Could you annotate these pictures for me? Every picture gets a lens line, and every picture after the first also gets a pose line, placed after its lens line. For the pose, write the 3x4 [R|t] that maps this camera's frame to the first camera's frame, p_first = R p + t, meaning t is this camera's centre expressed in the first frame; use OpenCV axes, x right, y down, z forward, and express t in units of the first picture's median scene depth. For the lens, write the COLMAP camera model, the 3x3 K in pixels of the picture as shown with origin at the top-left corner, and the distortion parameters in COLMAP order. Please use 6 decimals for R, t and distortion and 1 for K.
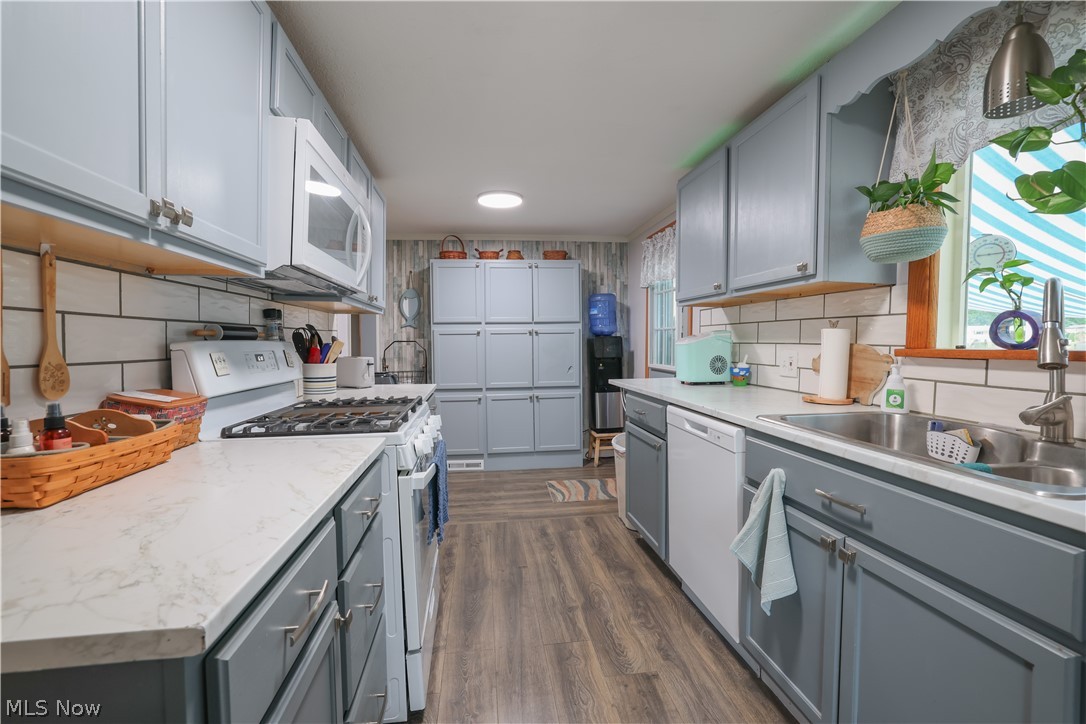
lens RADIAL K [[475.7, 0, 541.7], [0, 475.7, 358.6], [0, 0, 1]] dist [0.000252, 0.000018]
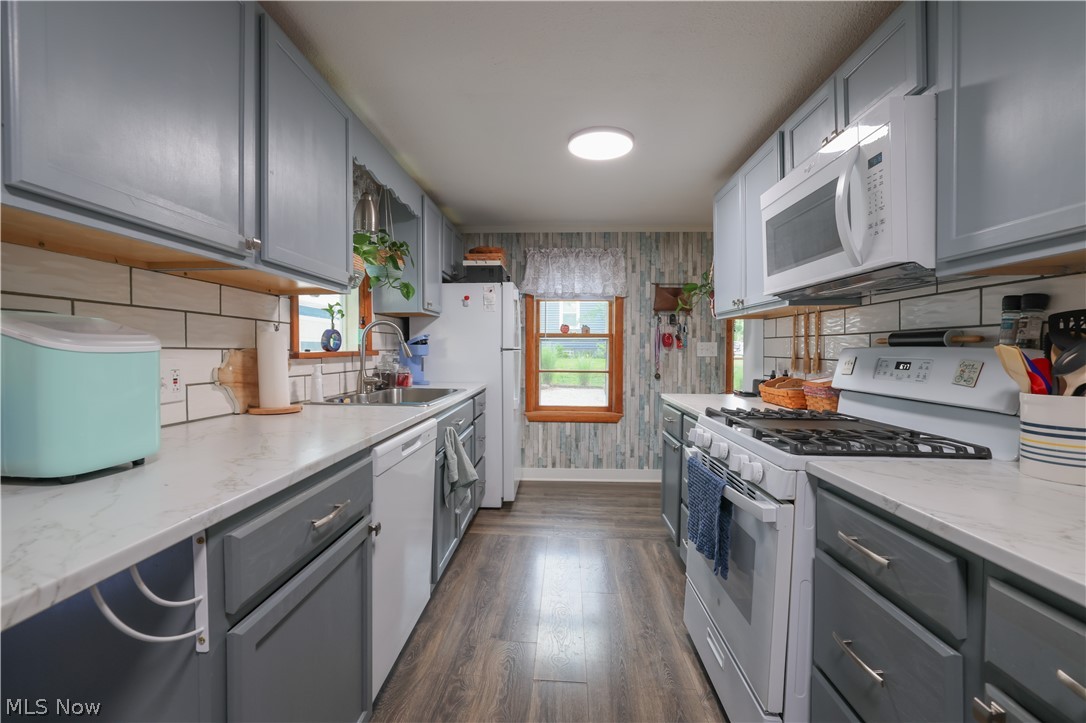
lens RADIAL K [[475.7, 0, 539.8], [0, 475.7, 356.2], [0, 0, 1]] dist [0.000252, 0.000018]
pose [[-0.983028, -0.007207, 0.183313, -0.067159], [0.001665, 0.998836, 0.048196, -0.059208], [-0.183447, 0.047684, -0.981872, 1.799756]]
